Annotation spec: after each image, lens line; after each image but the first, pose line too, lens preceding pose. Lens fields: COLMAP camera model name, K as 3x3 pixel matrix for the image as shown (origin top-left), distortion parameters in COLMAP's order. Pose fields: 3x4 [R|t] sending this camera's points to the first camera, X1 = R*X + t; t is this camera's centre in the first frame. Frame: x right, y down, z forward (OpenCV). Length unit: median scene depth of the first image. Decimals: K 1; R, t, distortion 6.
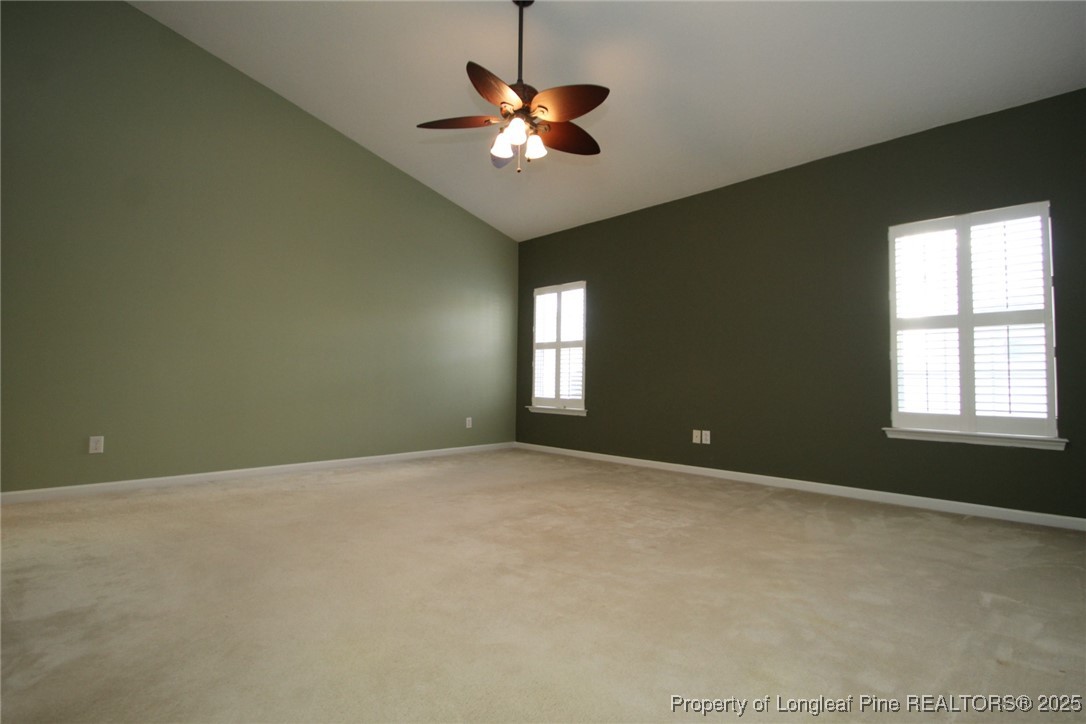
lens RADIAL K [[505.8, 0, 543.2], [0, 505.8, 356.7], [0, 0, 1]] dist [0.002112, -0.008944]
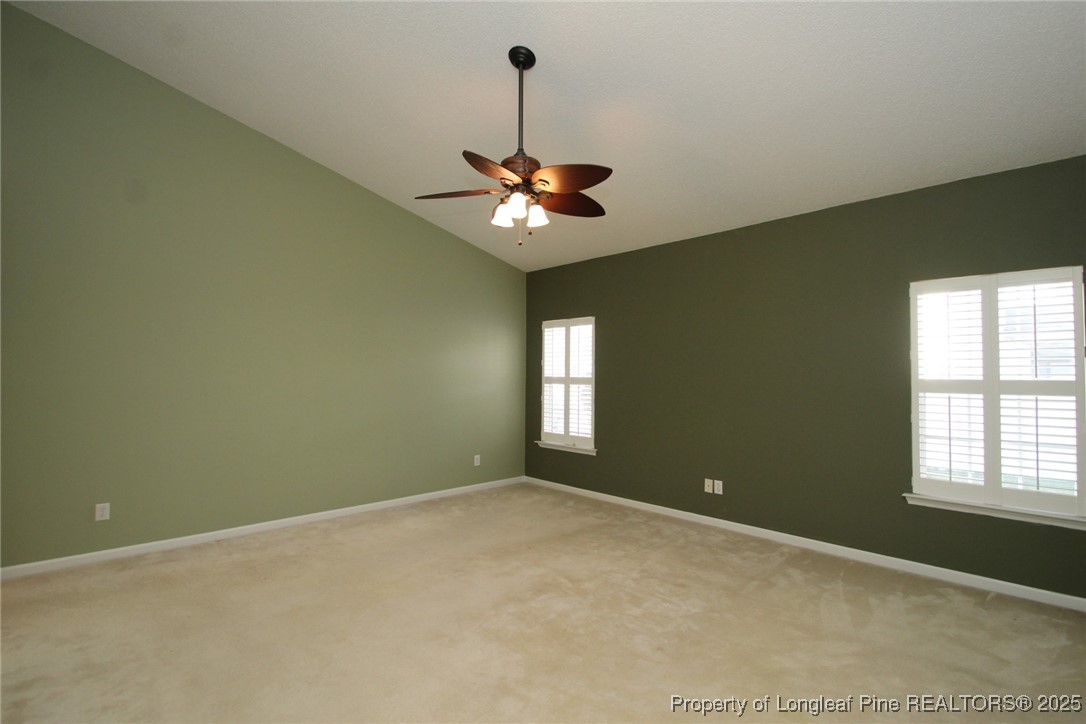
lens RADIAL K [[508.2, 0, 544.1], [0, 508.2, 356.0], [0, 0, 1]] dist [-0.000183, -0.008403]
pose [[0.999646, -0.007652, -0.025499, 0.017902], [0.008050, 0.999847, 0.015513, -0.144318], [0.025376, -0.015712, 0.999554, 0.025172]]
